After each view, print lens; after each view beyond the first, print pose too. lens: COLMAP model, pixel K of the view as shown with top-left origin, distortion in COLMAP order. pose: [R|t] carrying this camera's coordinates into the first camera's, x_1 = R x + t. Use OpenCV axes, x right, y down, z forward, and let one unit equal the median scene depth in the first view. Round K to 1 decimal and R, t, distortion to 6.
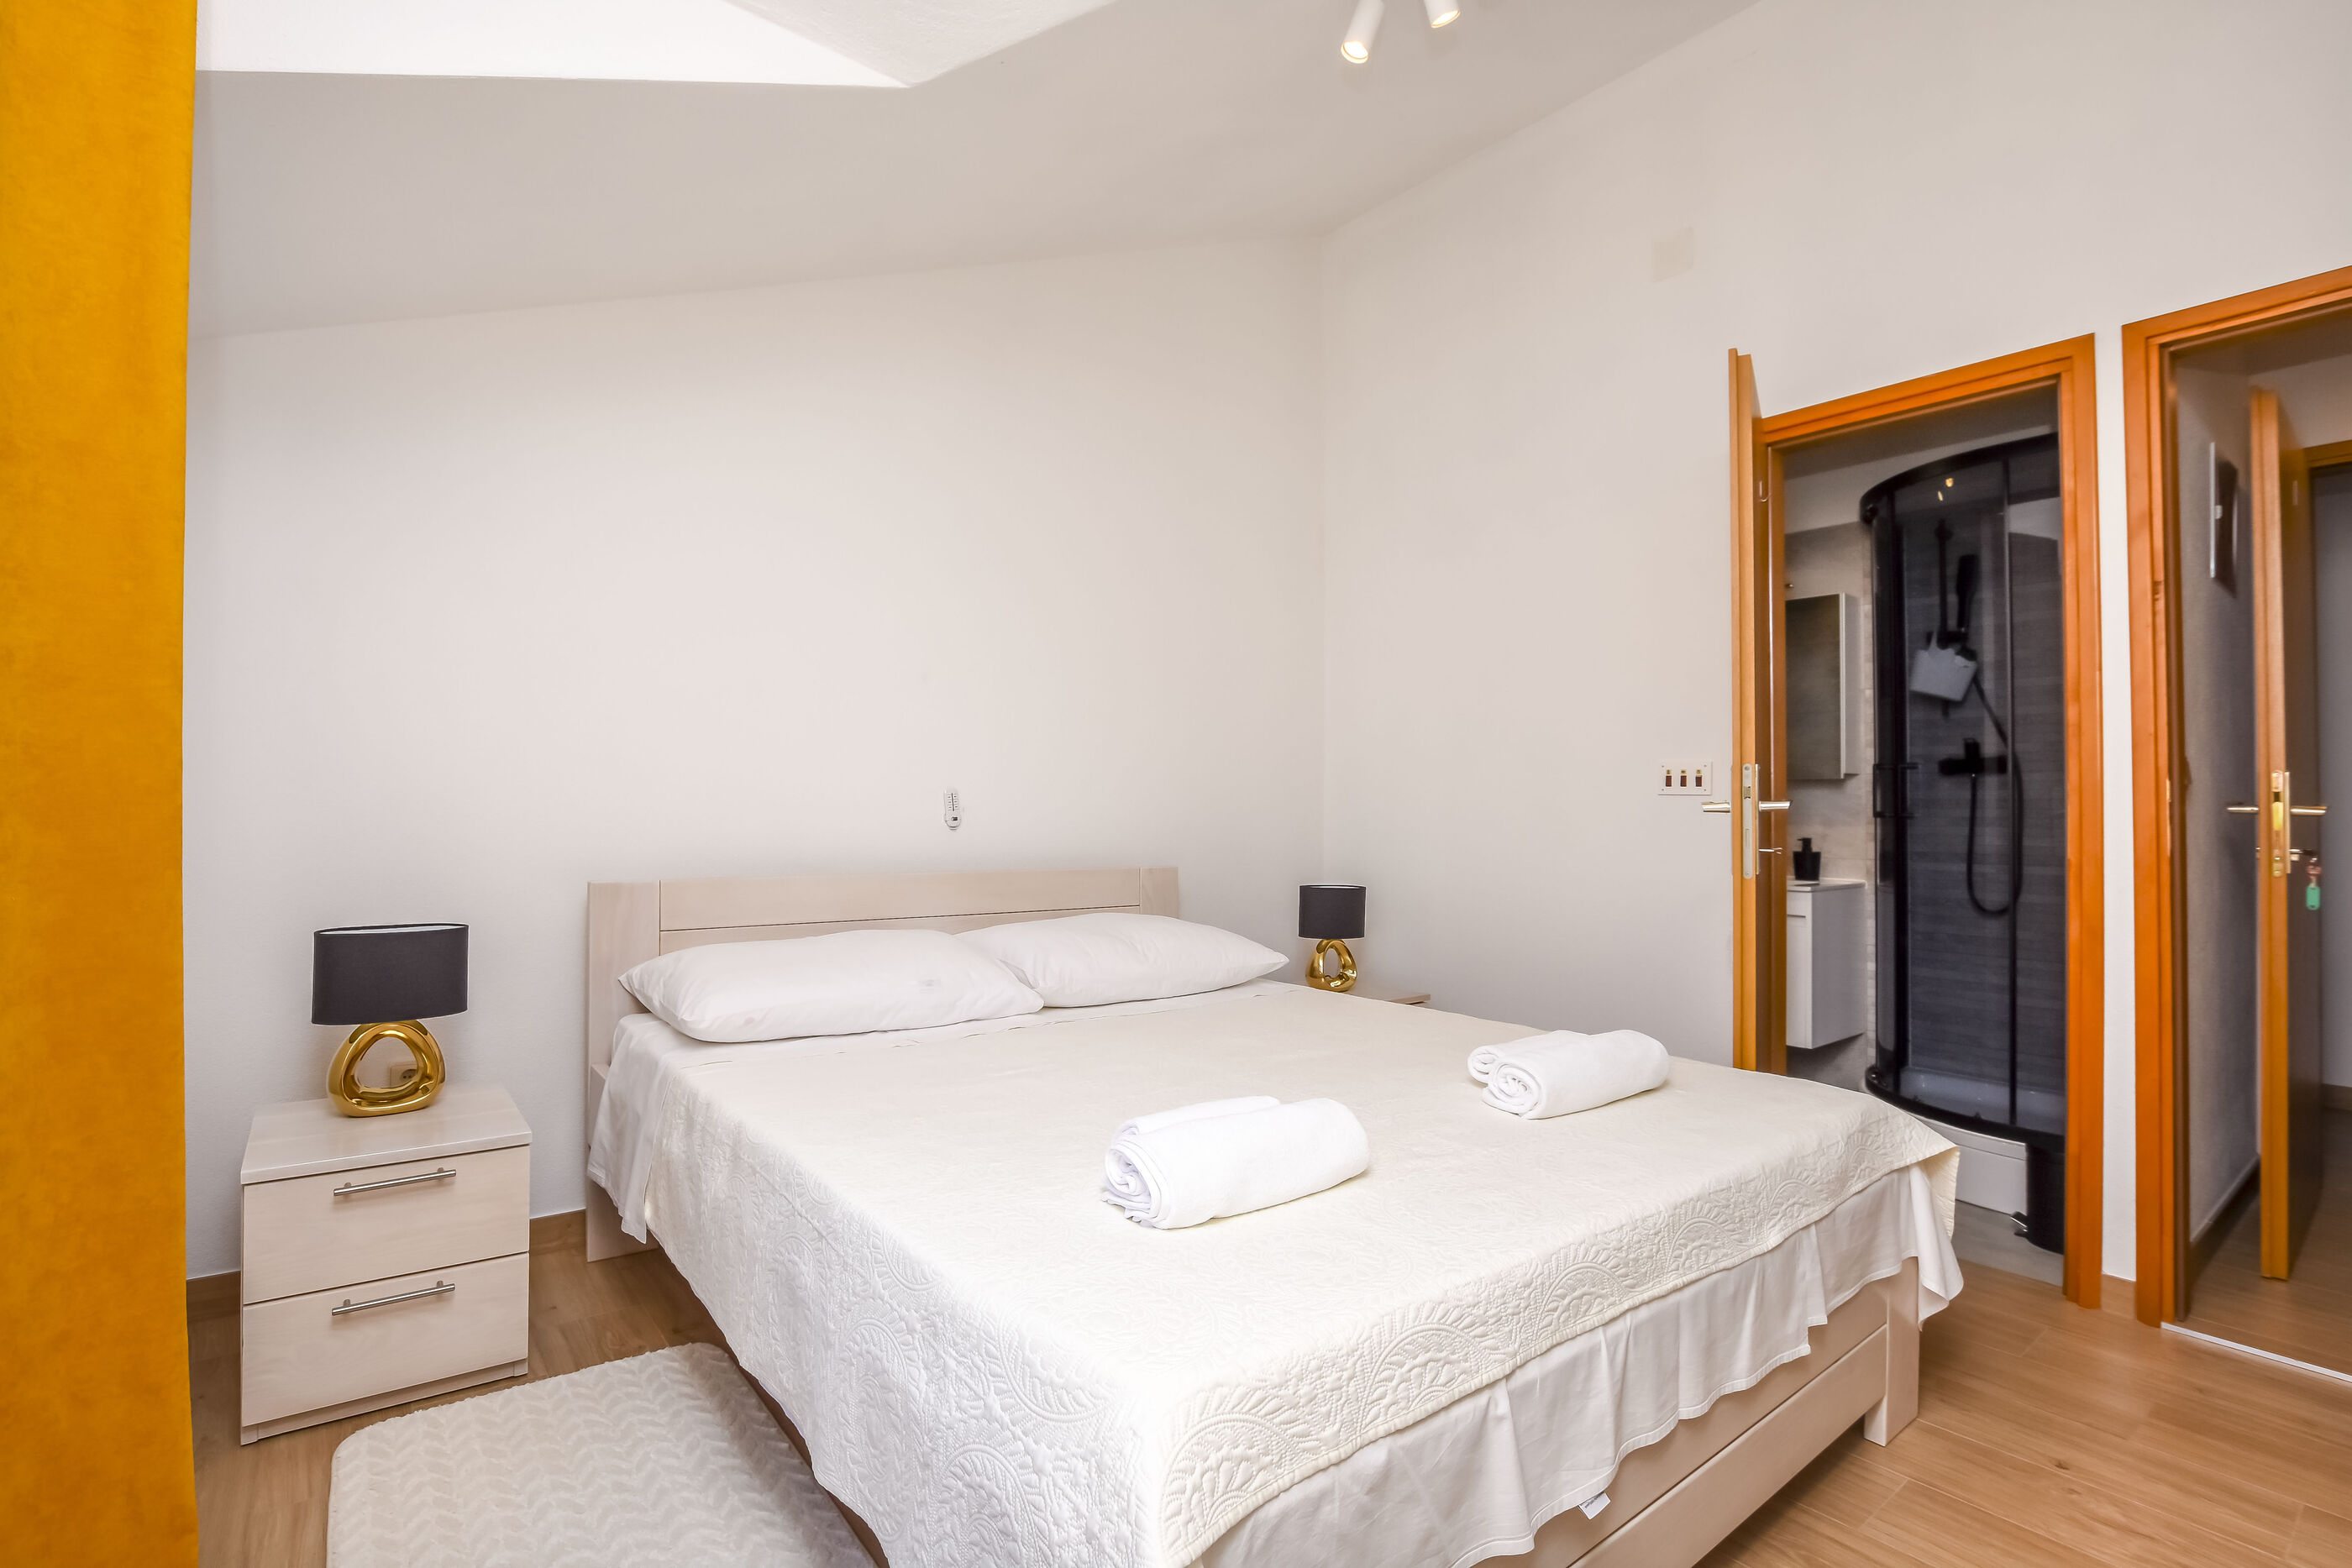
lens RADIAL K [[1066.1, 0, 1186.0], [0, 1066.1, 796.9], [0, 0, 1]] dist [-0.030652, 0.003328]
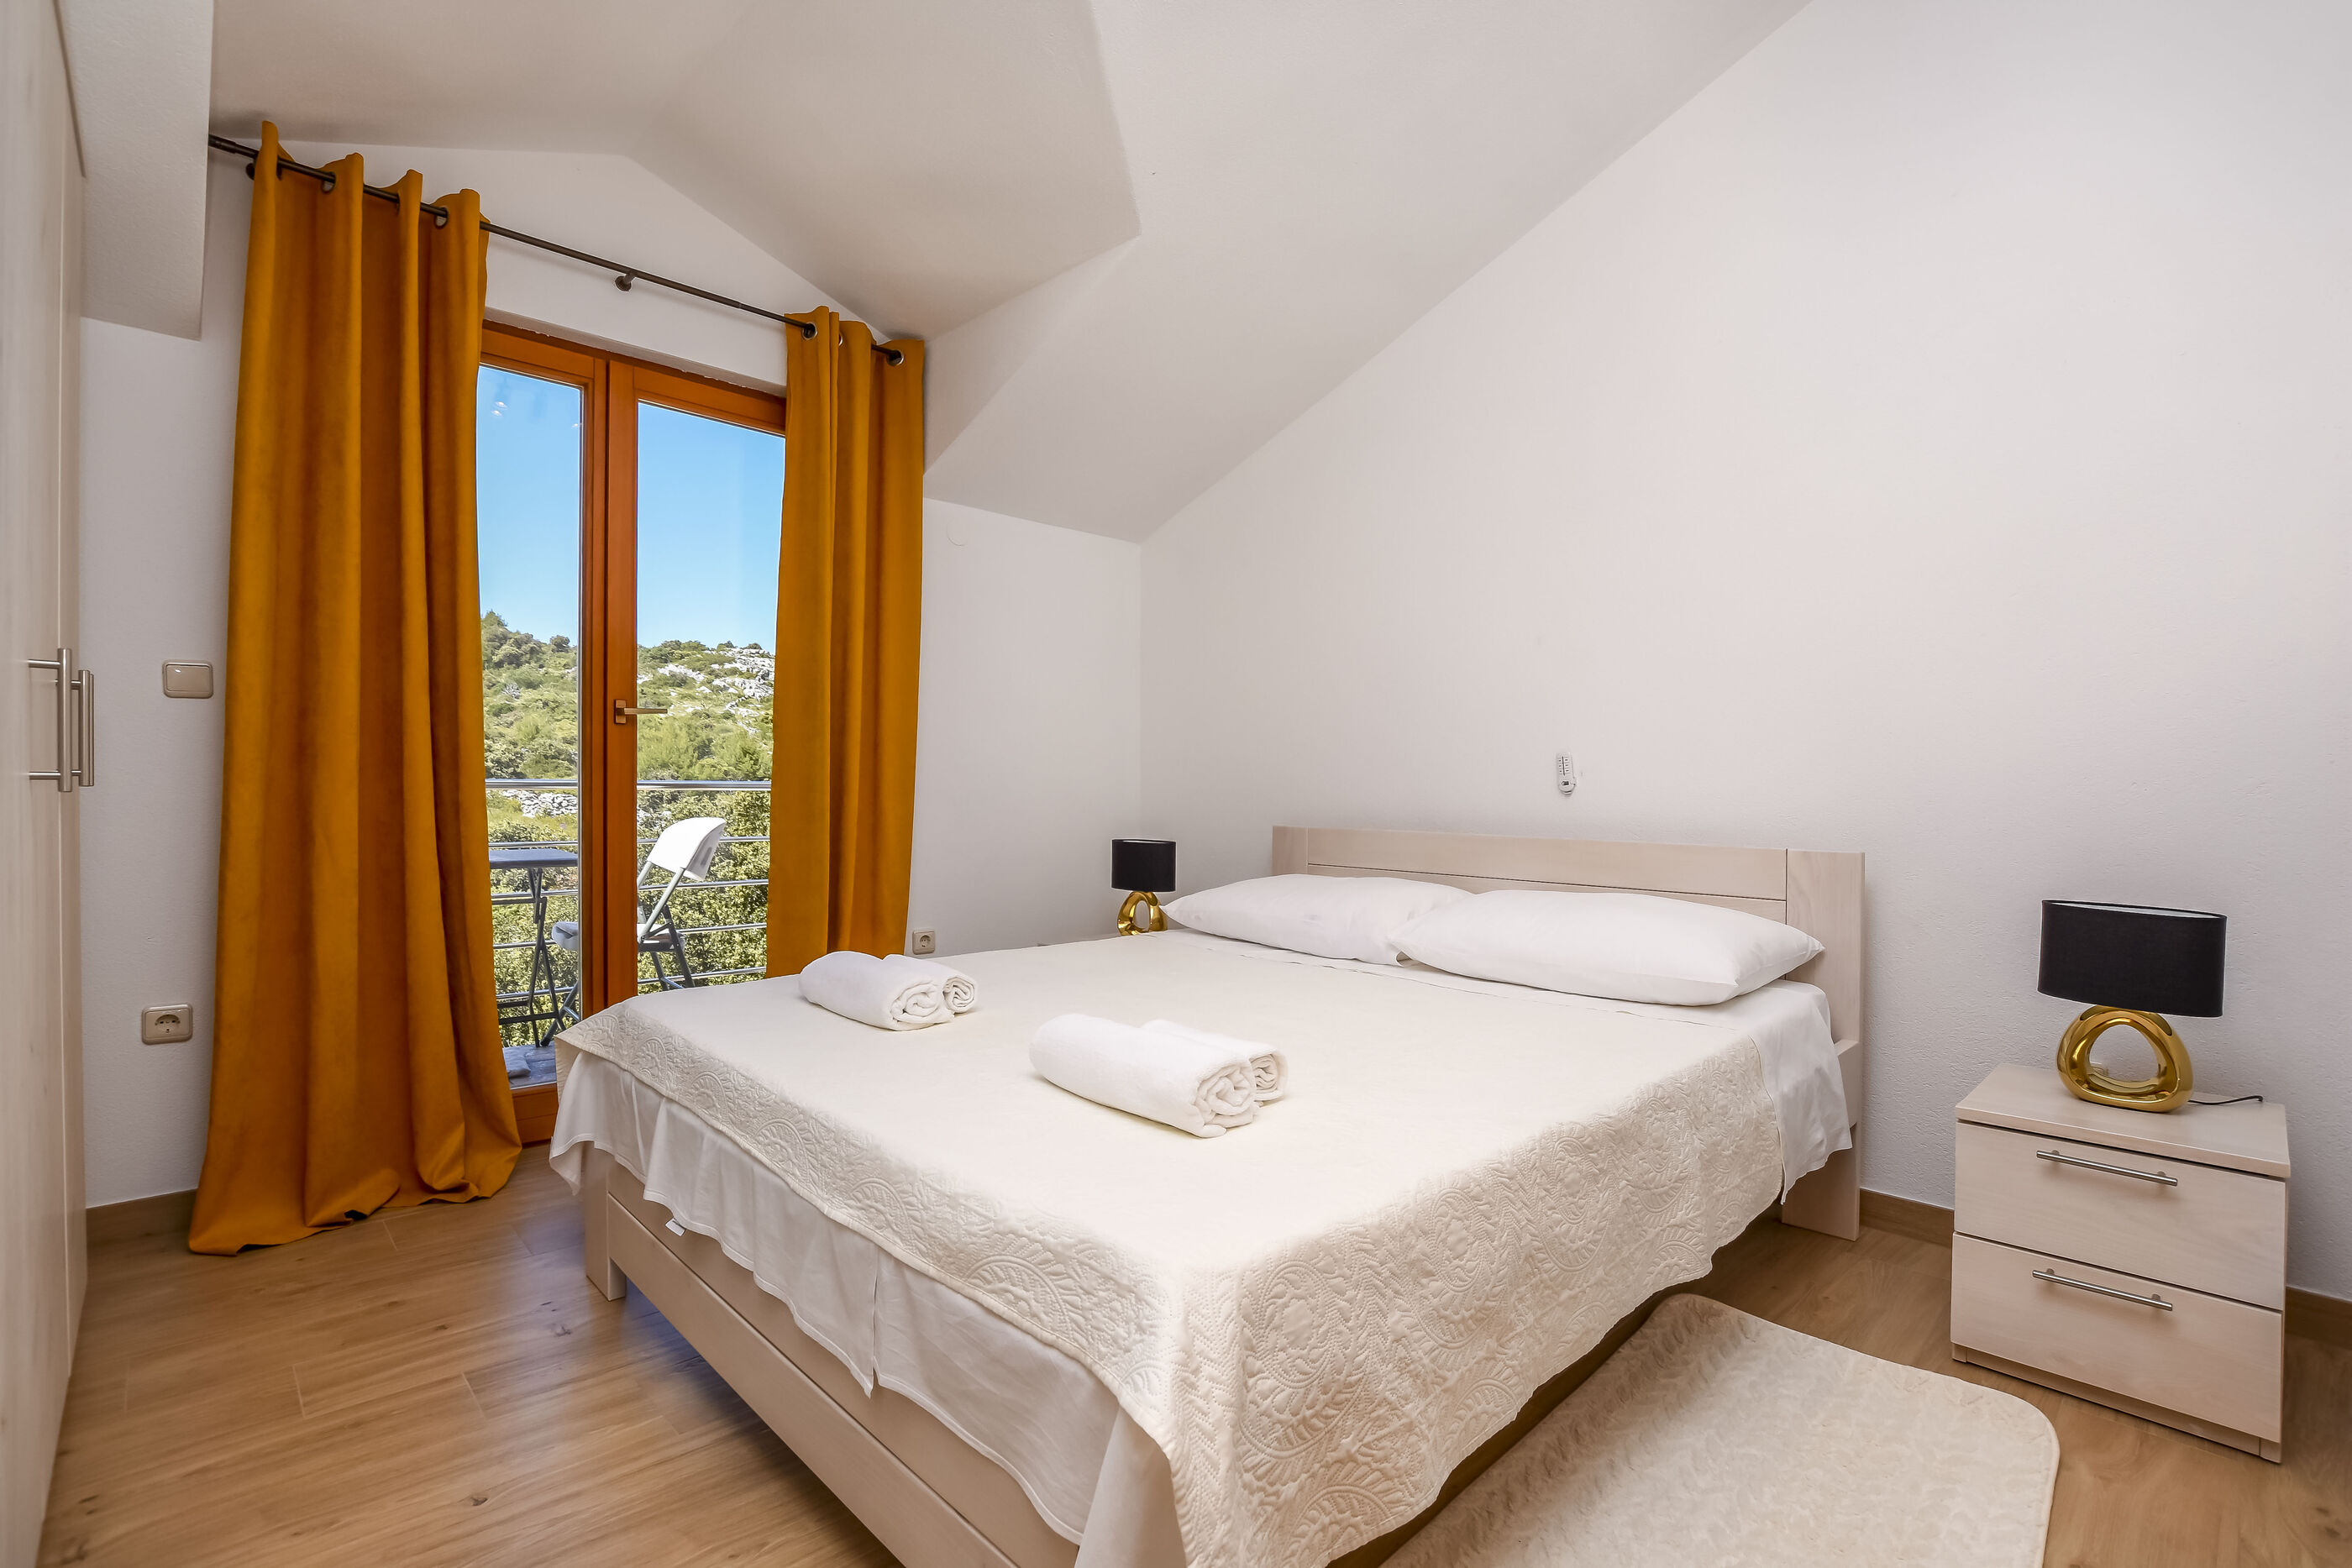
lens RADIAL K [[1045.7, 0, 1178.5], [0, 1045.7, 795.2], [0, 0, 1]] dist [-0.032919, 0.004857]
pose [[0.151832, 0.011693, -0.988337, 1.158400], [0.013148, 0.999818, 0.013848, 0.022892], [0.988319, -0.015097, 0.151650, 0.882146]]
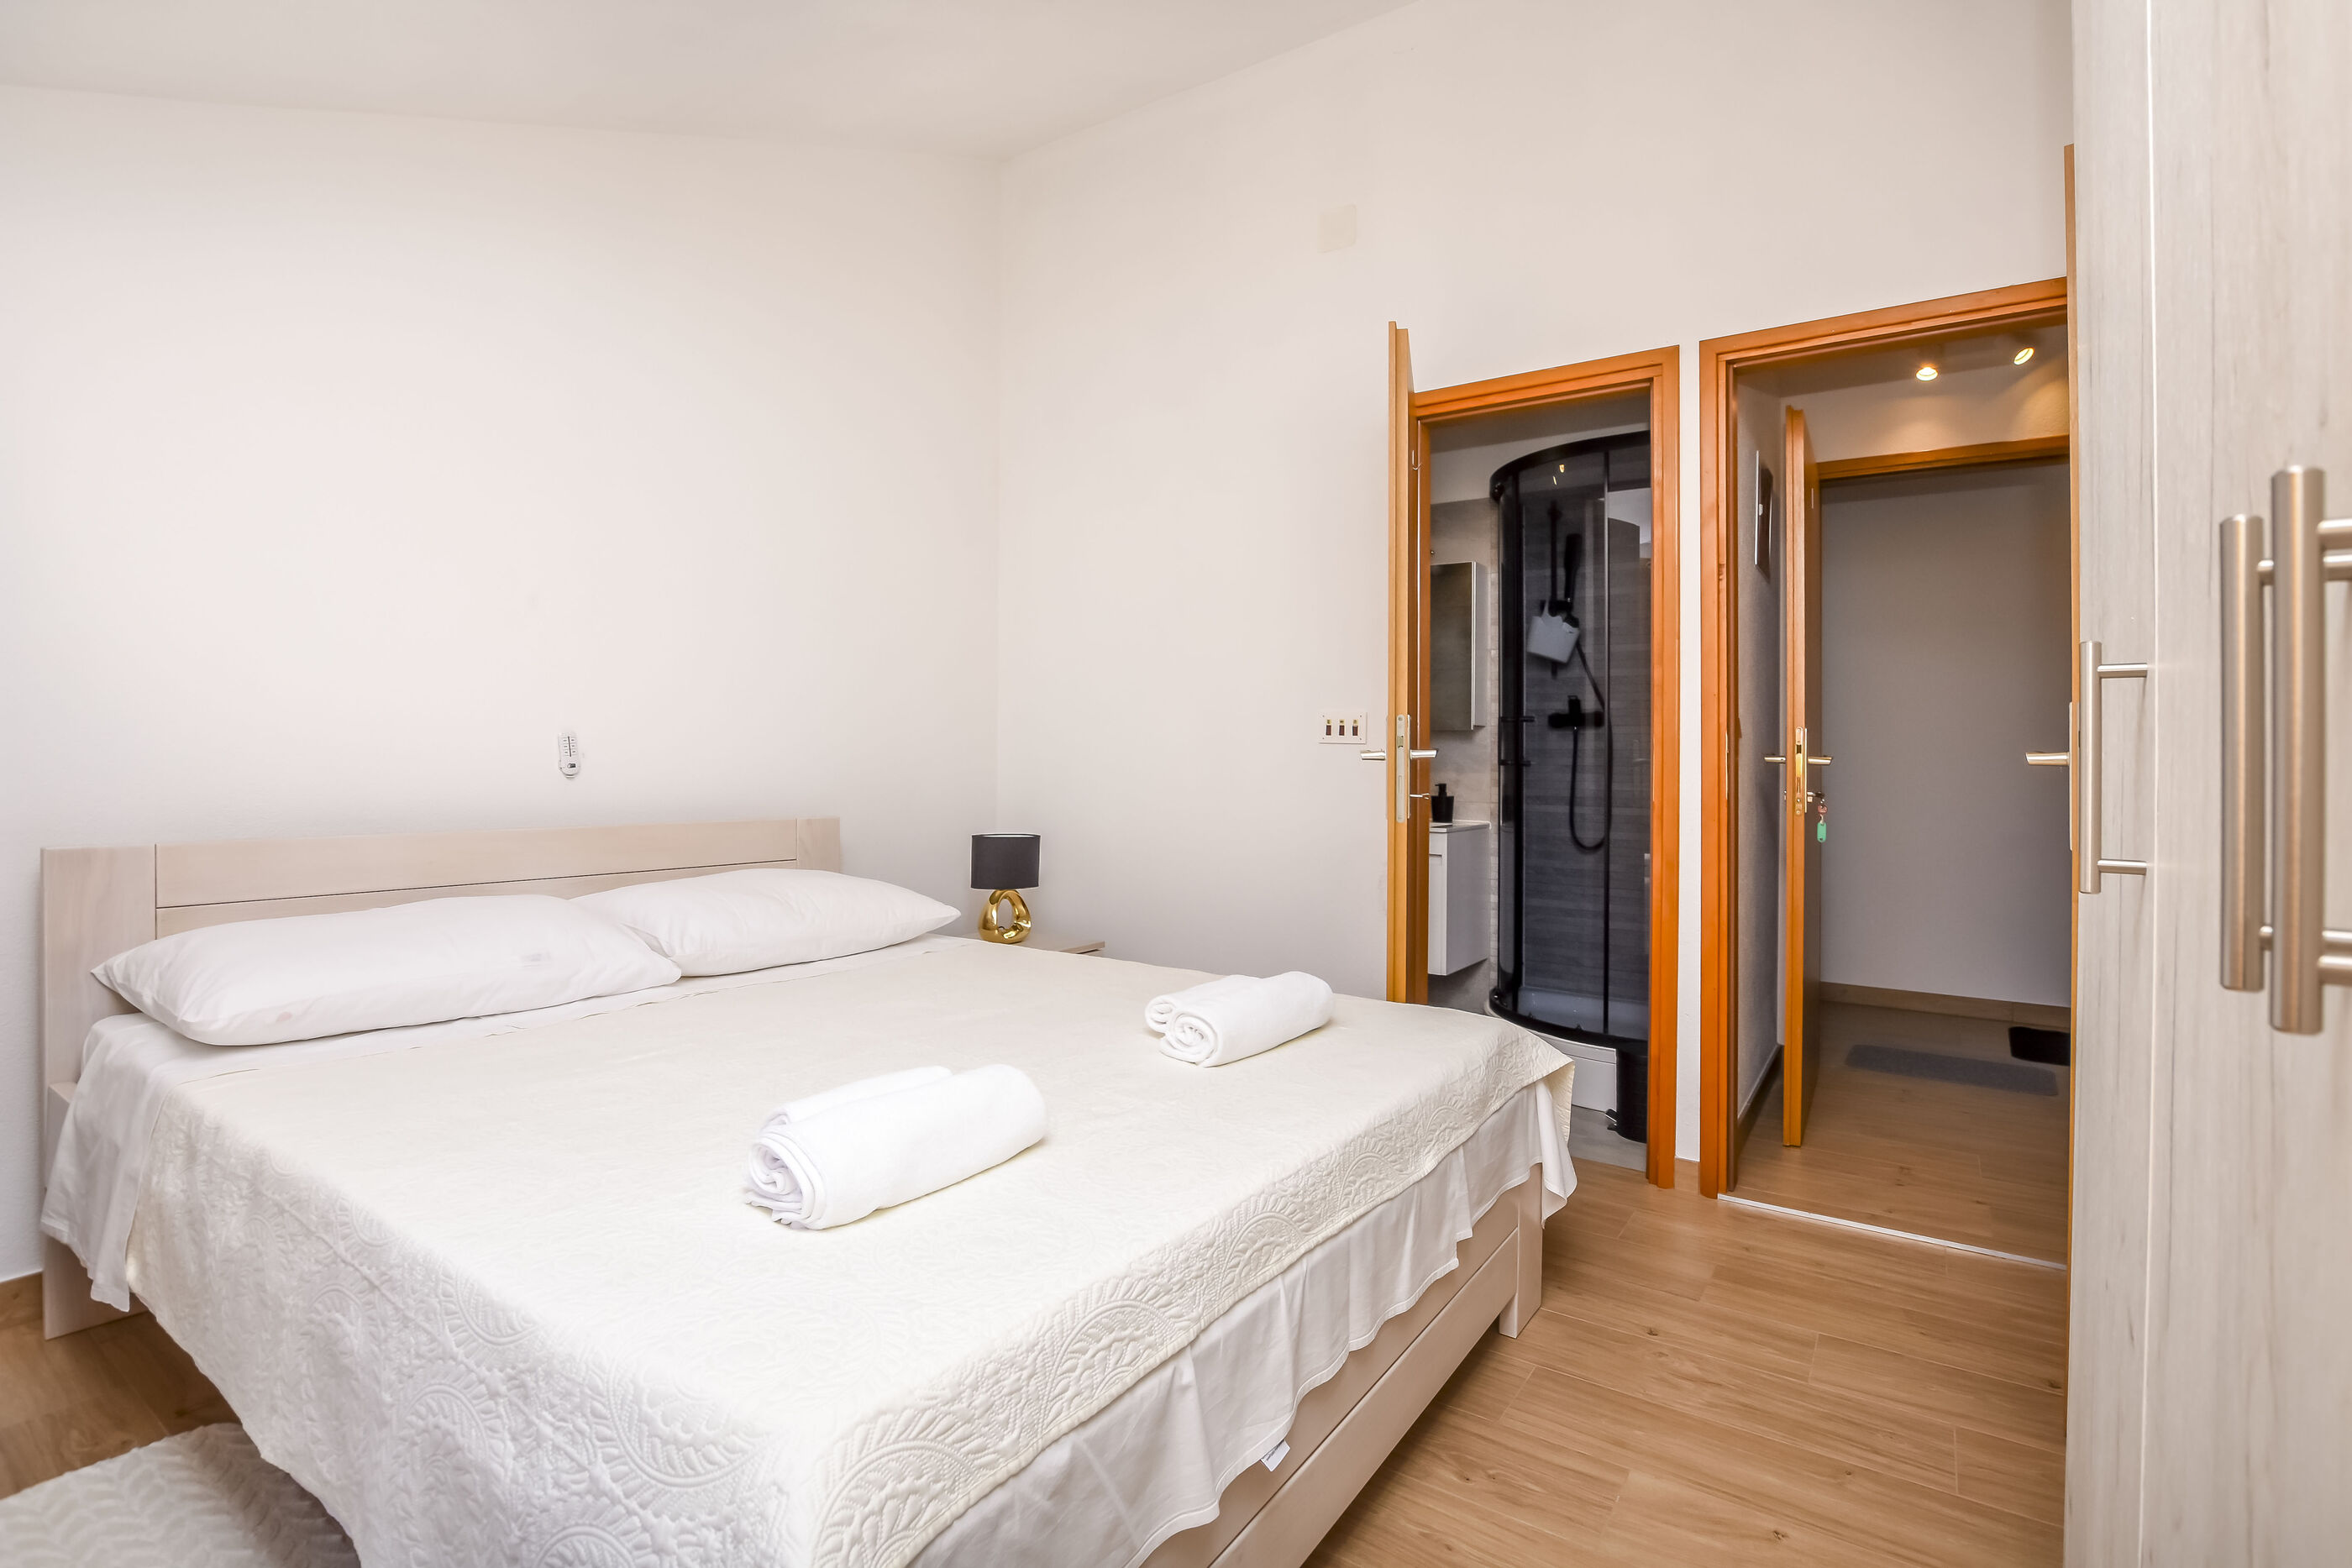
lens RADIAL K [[1066.1, 0, 1186.6], [0, 1066.1, 766.1], [0, 0, 1]] dist [-0.030652, 0.003328]
pose [[0.953968, 0.000714, 0.299906, 0.004923], [-0.007056, 0.999774, 0.020065, 0.000270], [-0.299824, -0.021258, 0.953758, 0.049167]]
